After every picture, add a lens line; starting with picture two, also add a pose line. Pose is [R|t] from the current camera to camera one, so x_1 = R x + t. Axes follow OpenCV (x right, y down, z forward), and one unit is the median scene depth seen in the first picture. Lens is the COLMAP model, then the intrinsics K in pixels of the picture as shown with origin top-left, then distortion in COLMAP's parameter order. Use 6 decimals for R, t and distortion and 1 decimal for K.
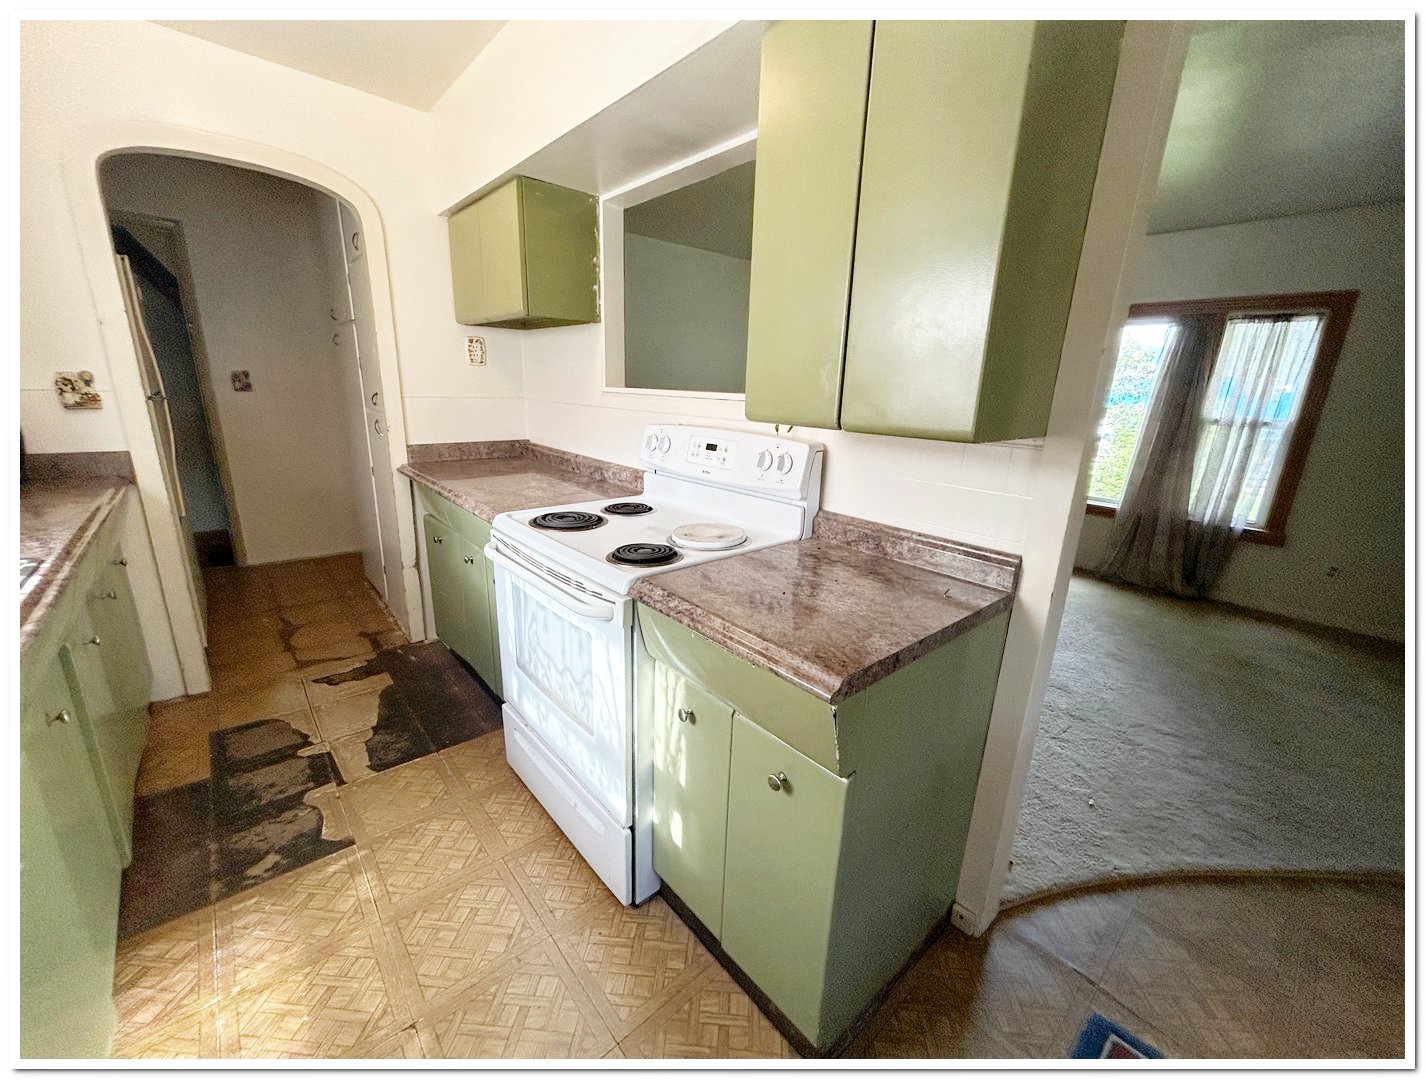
lens RADIAL K [[555.5, 0, 713.0], [0, 555.5, 540.0], [0, 0, 1]] dist [-0.000759, 0.000303]
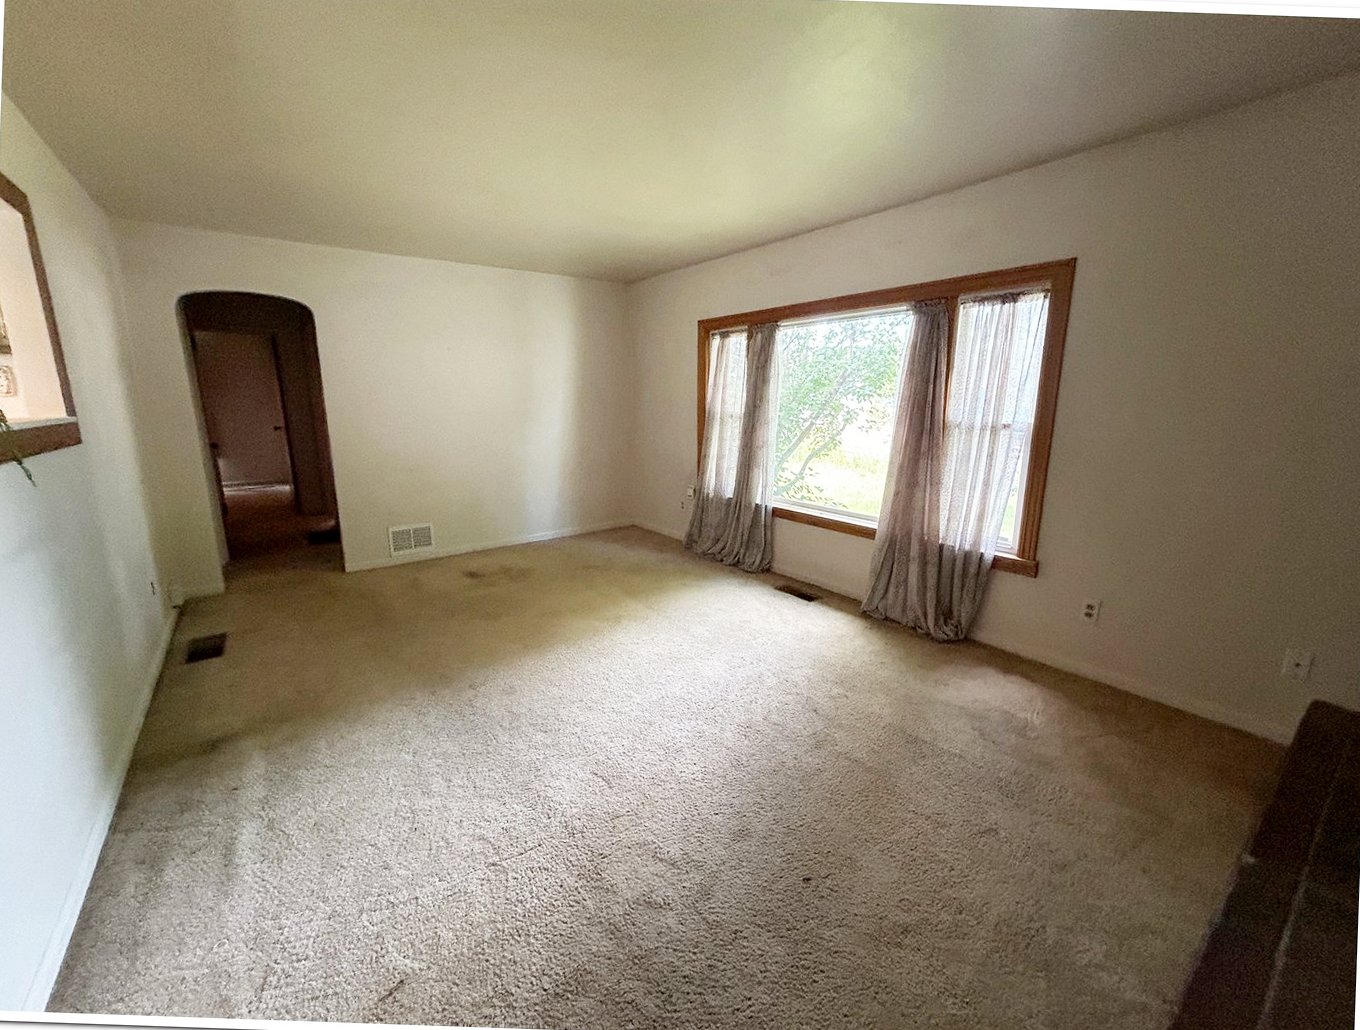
lens RADIAL K [[554.4, 0, 680.0], [0, 554.4, 515.0], [0, 0, 1]] dist [0.000245, 0.000092]
pose [[0.997082, -0.016233, -0.074598, 0.570943], [0.011462, 0.997888, -0.063946, -0.033104], [0.075478, 0.062904, 0.995161, 0.163507]]
